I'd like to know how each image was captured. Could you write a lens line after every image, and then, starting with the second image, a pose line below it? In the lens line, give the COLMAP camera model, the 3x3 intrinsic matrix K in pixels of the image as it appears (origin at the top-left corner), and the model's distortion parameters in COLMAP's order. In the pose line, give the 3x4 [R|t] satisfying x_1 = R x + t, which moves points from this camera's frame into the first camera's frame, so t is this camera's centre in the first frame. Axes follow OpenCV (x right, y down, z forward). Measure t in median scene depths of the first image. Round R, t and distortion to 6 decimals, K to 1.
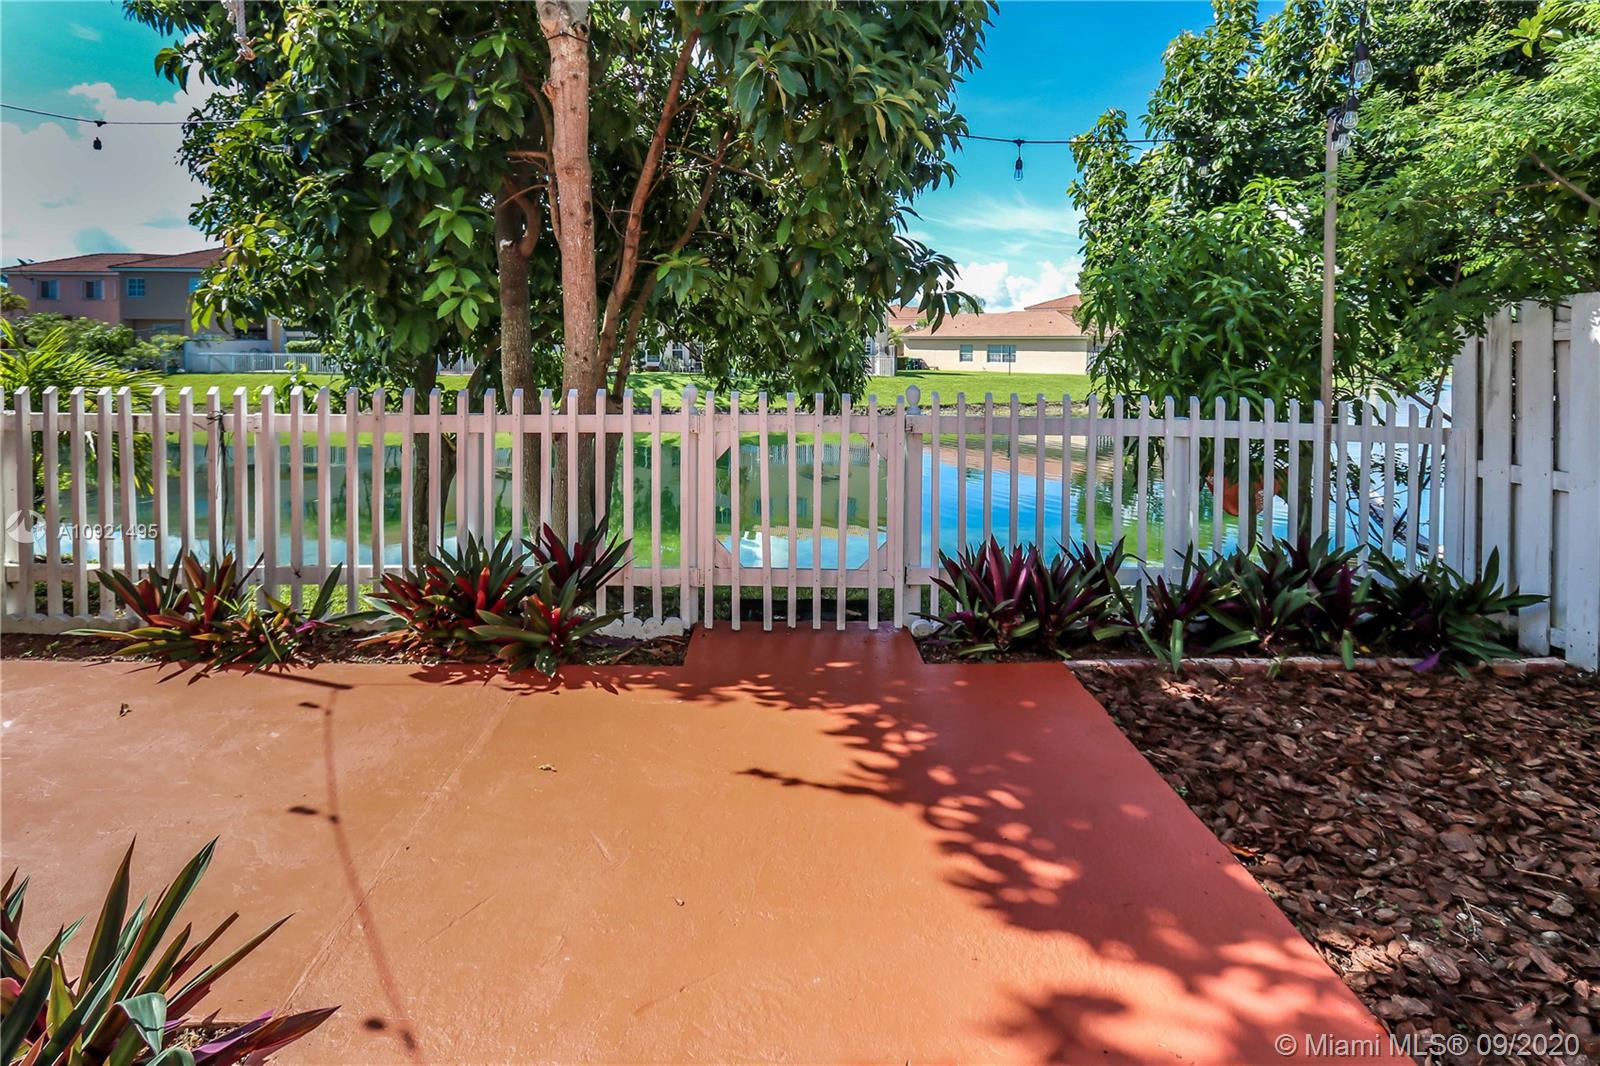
lens RADIAL K [[789.8, 0, 778.0], [0, 789.8, 360.9], [0, 0, 1]] dist [-0.017287, 0.000262]
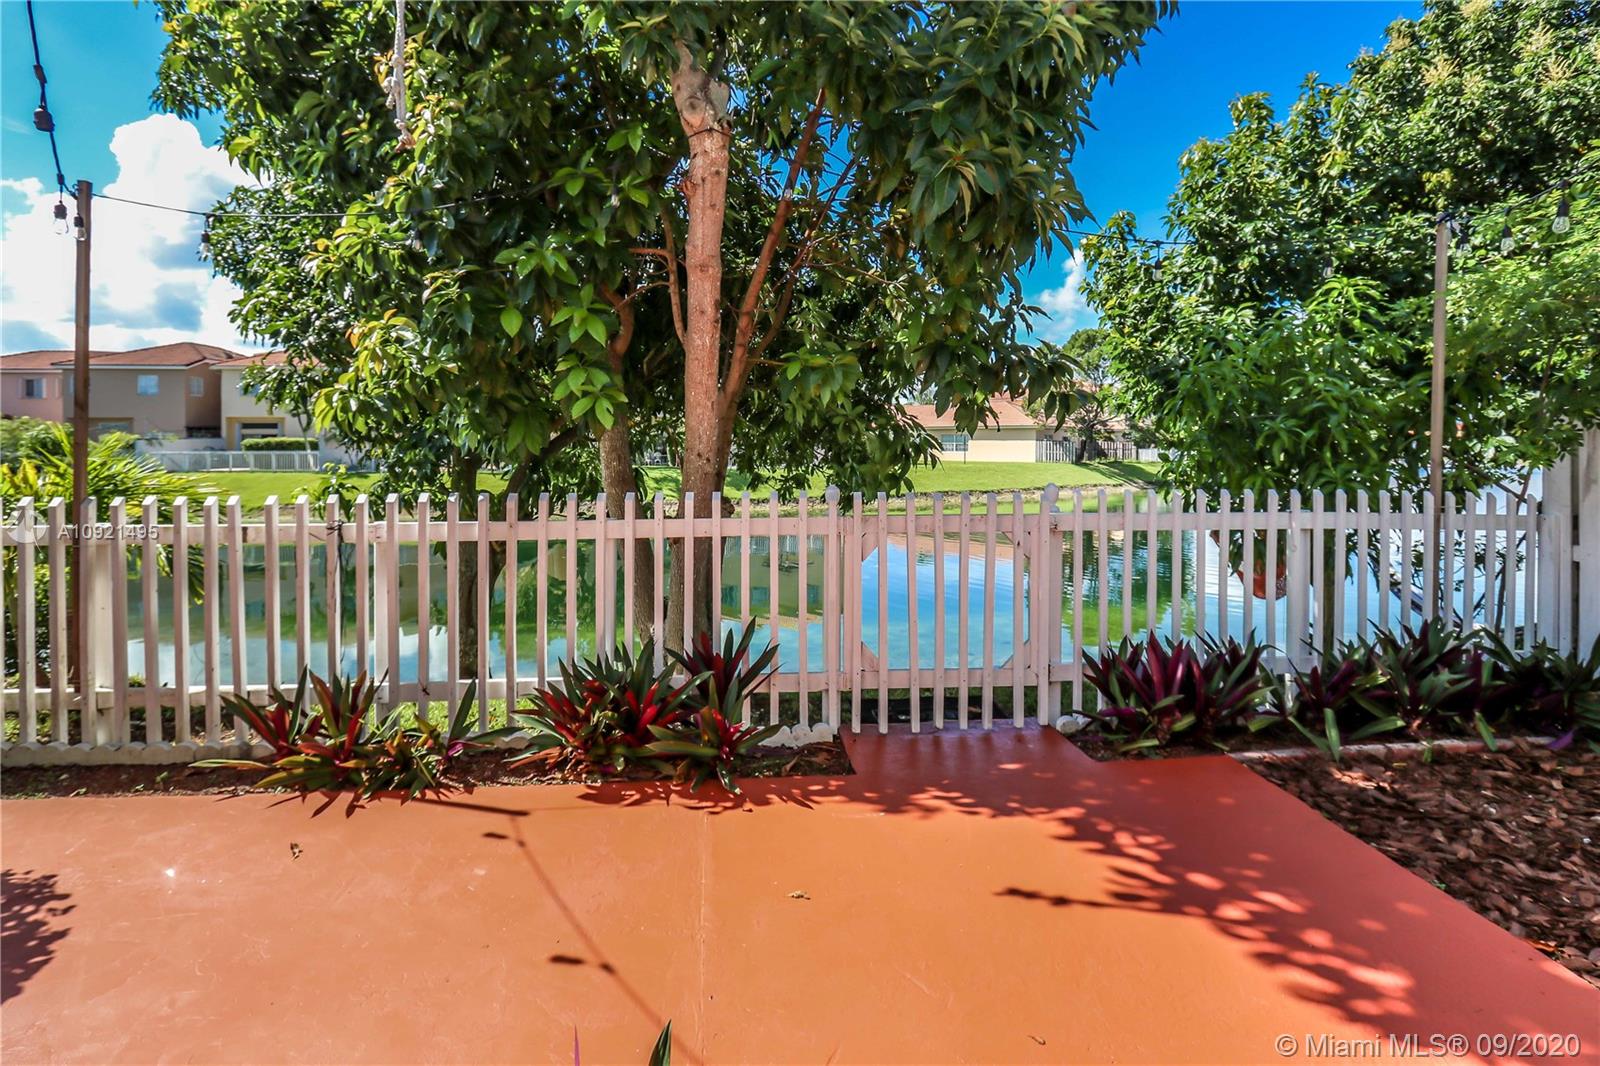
lens RADIAL K [[767.5, 0, 768.2], [0, 767.5, 440.7], [0, 0, 1]] dist [-0.020701, 0.001644]
pose [[0.998012, -0.010938, 0.062066, -0.254771], [0.011847, 0.999828, -0.014288, -0.012792], [-0.061899, 0.014994, 0.997970, 0.048653]]
